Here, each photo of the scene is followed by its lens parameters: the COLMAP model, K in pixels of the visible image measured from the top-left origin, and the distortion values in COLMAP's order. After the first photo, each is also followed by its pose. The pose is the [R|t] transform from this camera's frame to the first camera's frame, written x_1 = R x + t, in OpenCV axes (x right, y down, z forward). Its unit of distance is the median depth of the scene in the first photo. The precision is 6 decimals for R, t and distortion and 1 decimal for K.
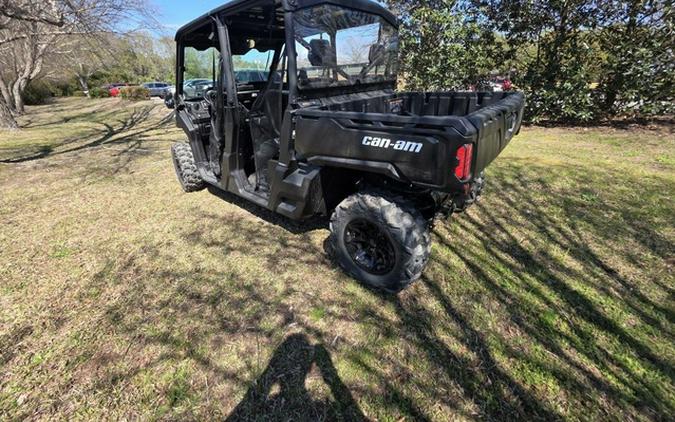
lens RADIAL K [[268.0, 0, 335.4], [0, 268.0, 170.4], [0, 0, 1]] dist [0.003538, -0.000206]
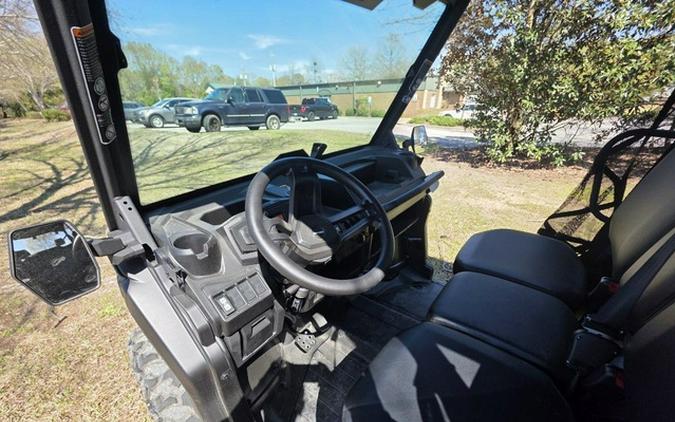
lens RADIAL K [[270.8, 0, 338.6], [0, 270.8, 252.8], [0, 0, 1]] dist [0.002060, -0.000046]
pose [[0.999502, -0.005777, 0.031026, -0.673001], [-0.000080, 0.982636, 0.185546, -0.445308], [-0.031559, -0.185456, 0.982146, 1.258427]]
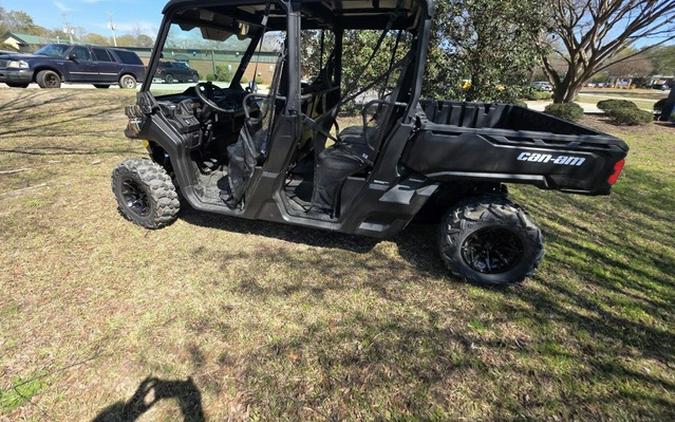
lens RADIAL K [[268.0, 0, 335.4], [0, 268.0, 170.4], [0, 0, 1]] dist [0.003538, -0.000206]
pose [[0.884266, -0.094184, 0.457387, -0.784489], [0.080202, 0.995527, 0.049943, -0.125228], [-0.460044, -0.007480, 0.887864, 0.280324]]
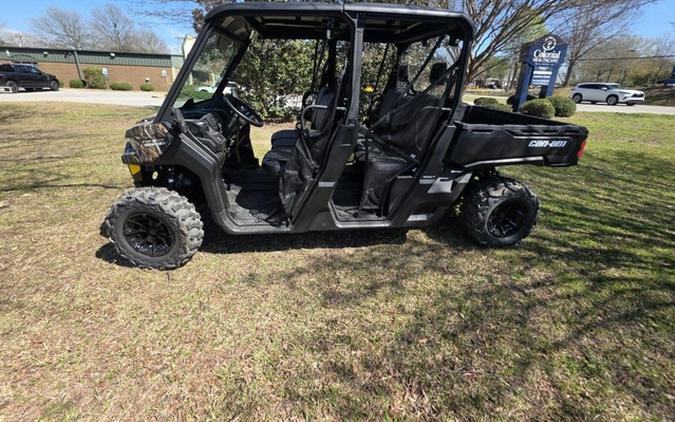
lens RADIAL K [[268.0, 0, 335.4], [0, 268.0, 170.4], [0, 0, 1]] dist [0.003538, -0.000206]
pose [[0.669800, -0.182999, 0.719639, -1.257233], [0.181581, 0.980098, 0.080227, -0.208155], [-0.719998, 0.076937, 0.689698, 0.566842]]
